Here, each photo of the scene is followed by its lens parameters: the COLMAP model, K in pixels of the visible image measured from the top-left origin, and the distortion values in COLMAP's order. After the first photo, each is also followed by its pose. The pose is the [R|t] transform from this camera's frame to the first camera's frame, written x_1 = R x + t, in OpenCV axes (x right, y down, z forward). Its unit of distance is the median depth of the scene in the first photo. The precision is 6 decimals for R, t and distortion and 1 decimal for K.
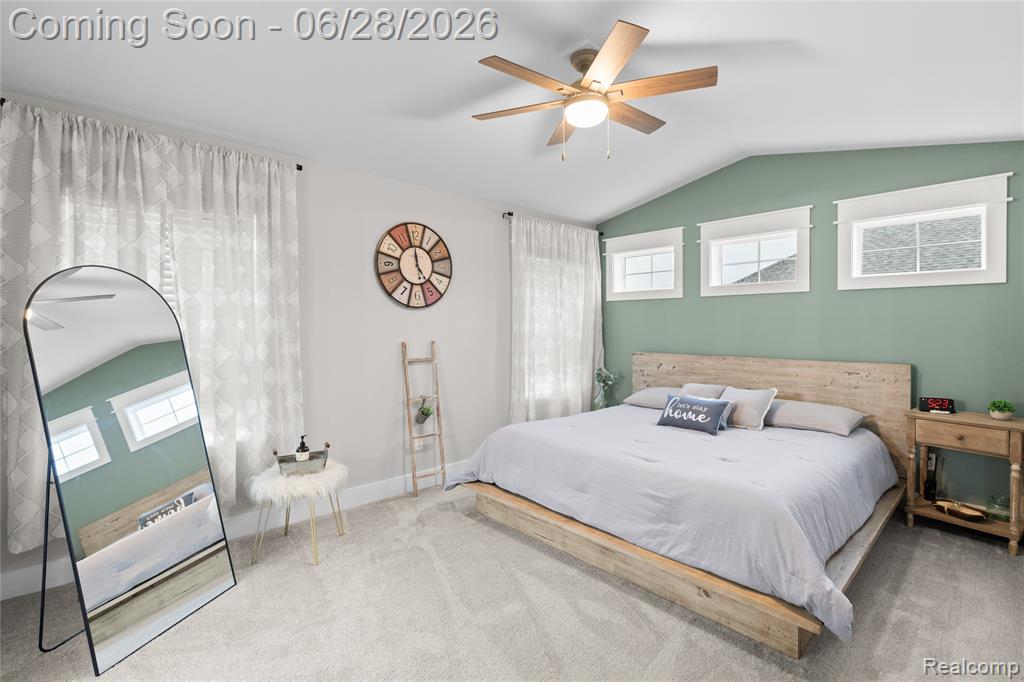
lens RADIAL K [[460.3, 0, 531.9], [0, 460.3, 330.6], [0, 0, 1]] dist [-0.014994, 0.005810]
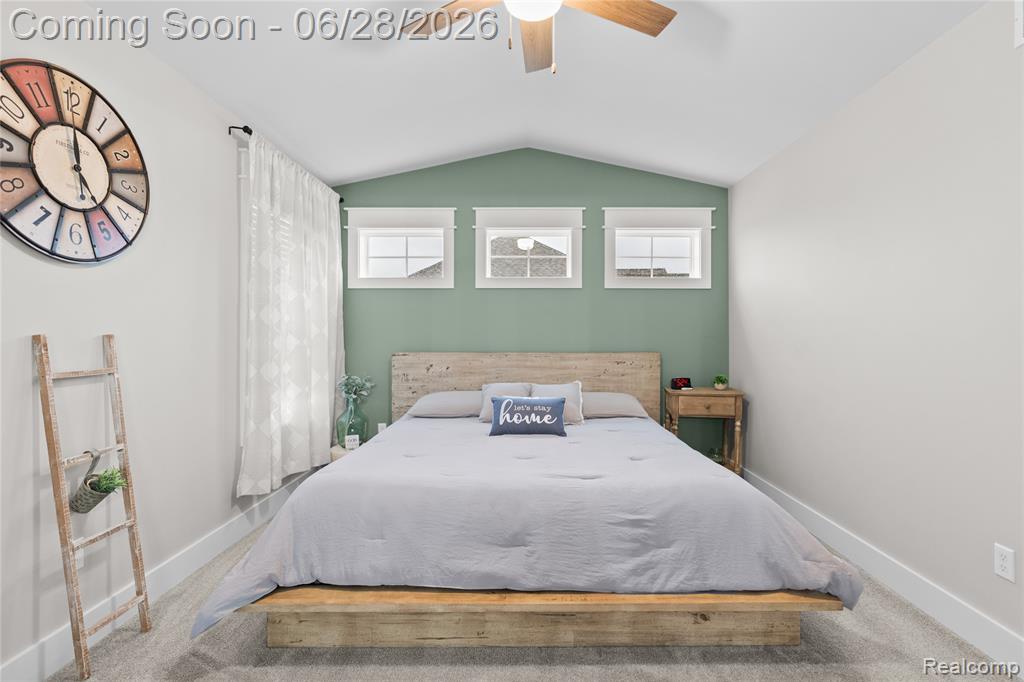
lens RADIAL K [[460.3, 0, 514.4], [0, 460.3, 334.2], [0, 0, 1]] dist [-0.014994, 0.005810]
pose [[0.699098, 0.002472, 0.715021, -0.271125], [0.006714, 0.999927, -0.010021, 0.031638], [-0.714994, 0.011806, 0.699031, 0.373625]]
